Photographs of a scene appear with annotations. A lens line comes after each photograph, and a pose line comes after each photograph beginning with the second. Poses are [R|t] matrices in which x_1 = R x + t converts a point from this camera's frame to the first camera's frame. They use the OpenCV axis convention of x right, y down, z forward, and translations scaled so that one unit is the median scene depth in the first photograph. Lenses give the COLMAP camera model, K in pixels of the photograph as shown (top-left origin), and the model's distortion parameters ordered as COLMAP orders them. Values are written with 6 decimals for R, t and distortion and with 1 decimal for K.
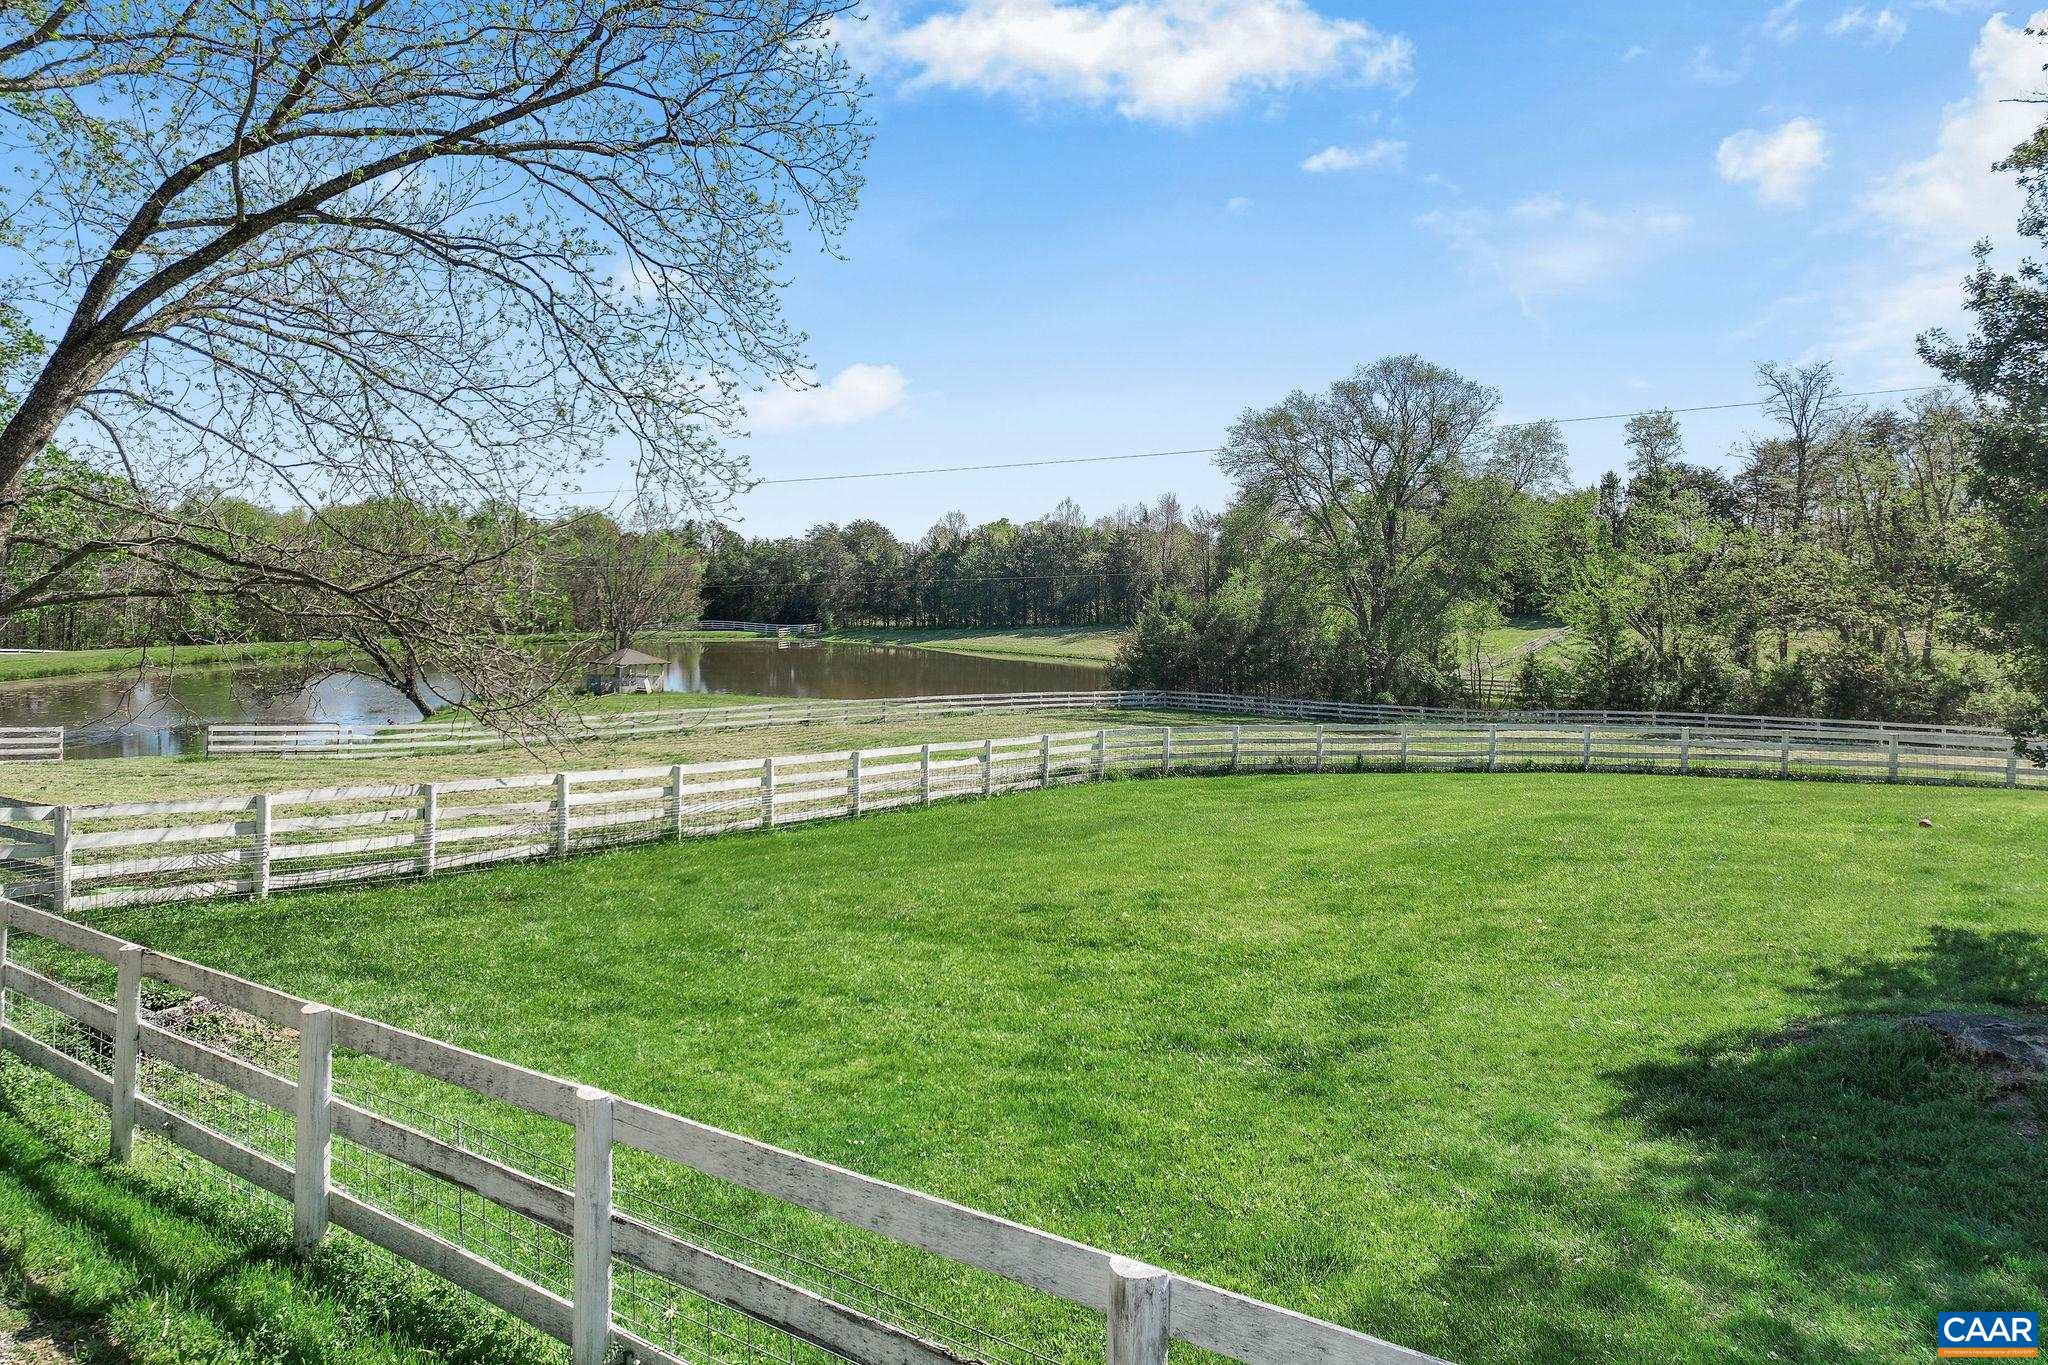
lens RADIAL K [[1436.0, 0, 1025.3], [0, 1436.0, 605.6], [0, 0, 1]] dist [0.004533, 0.007290]
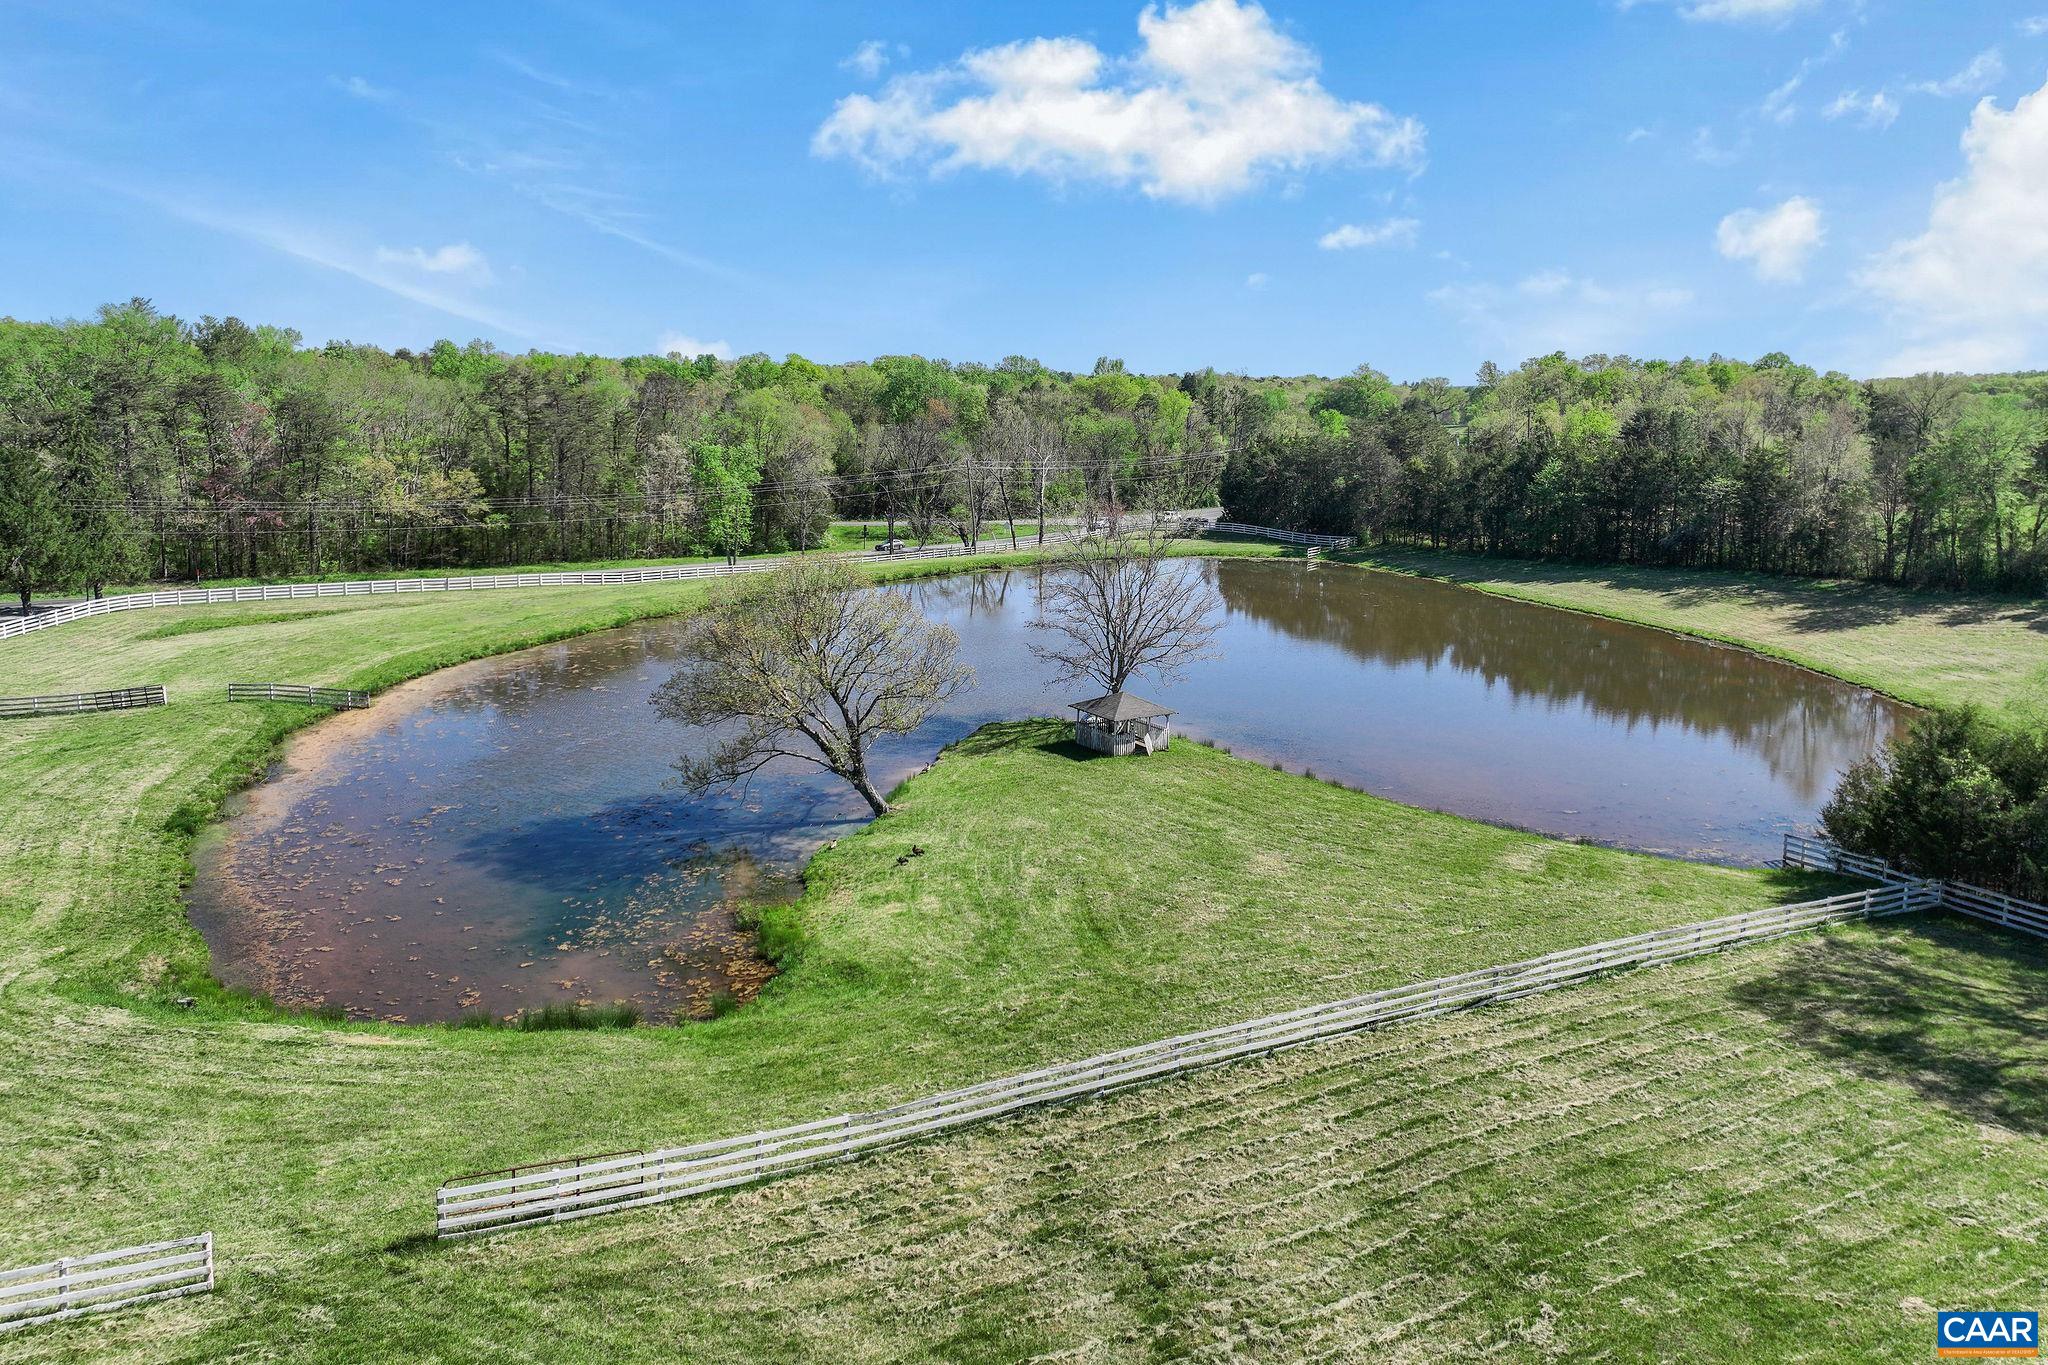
lens RADIAL K [[1436.0, 0, 1025.3], [0, 1436.0, 605.6], [0, 0, 1]] dist [0.004533, 0.007290]
pose [[0.936760, 0.050409, -0.346322, -0.146479], [-0.005576, 0.991596, 0.129249, -0.308922], [0.349927, -0.119144, 0.929169, 0.651666]]
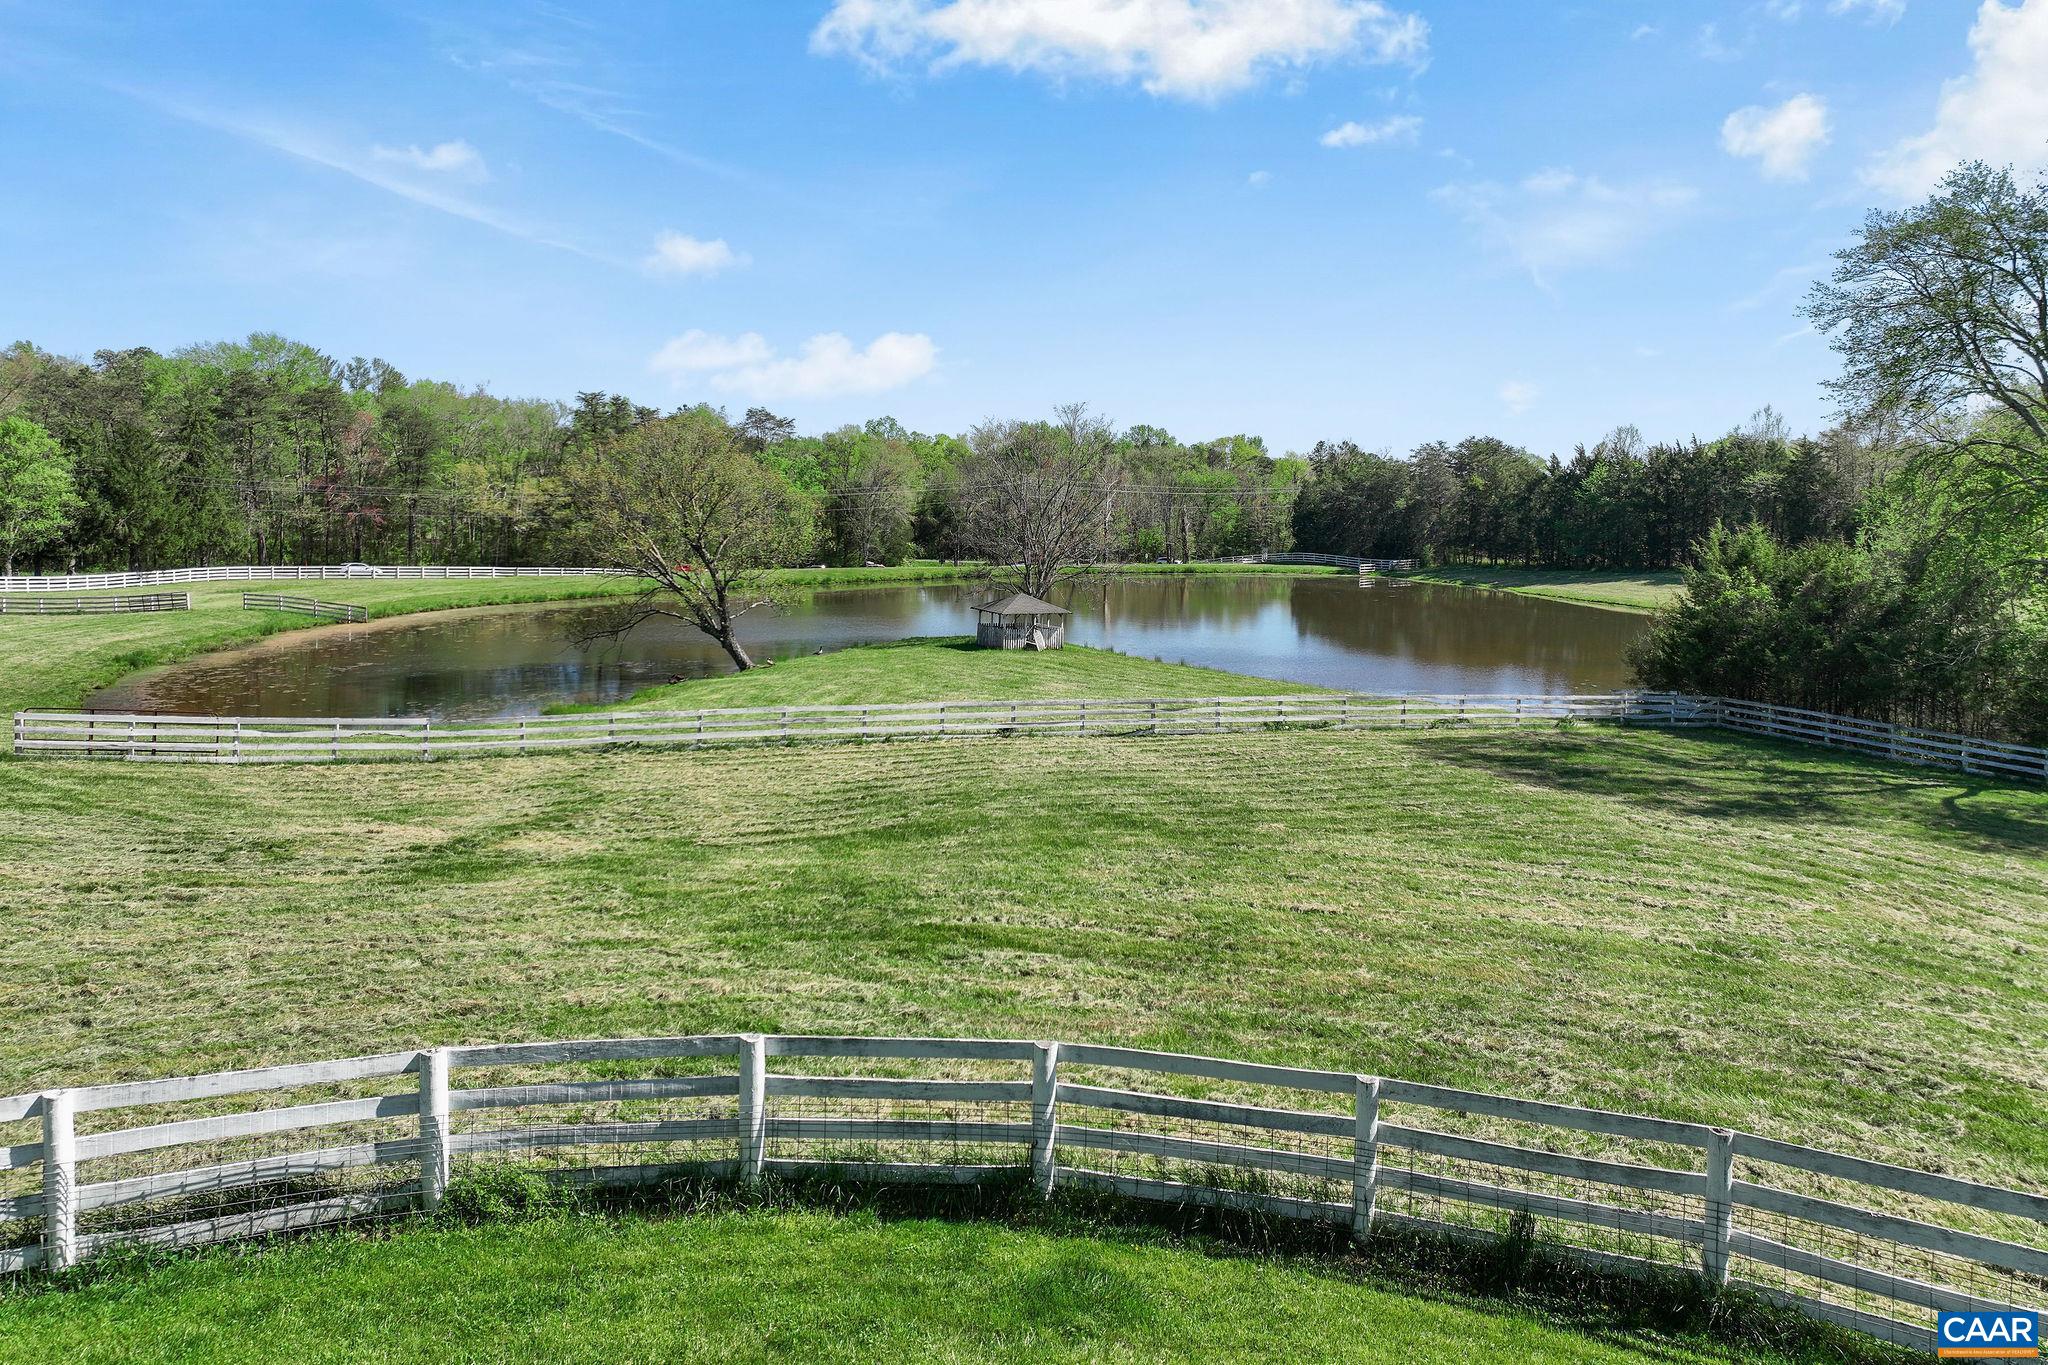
lens RADIAL K [[1436.0, 0, 1025.3], [0, 1436.0, 605.6], [0, 0, 1]] dist [0.004533, 0.007290]
pose [[0.883972, 0.037348, -0.466046, 0.271131], [-0.013106, 0.998392, 0.055150, -0.021300], [0.467356, -0.042643, 0.883040, 0.726966]]
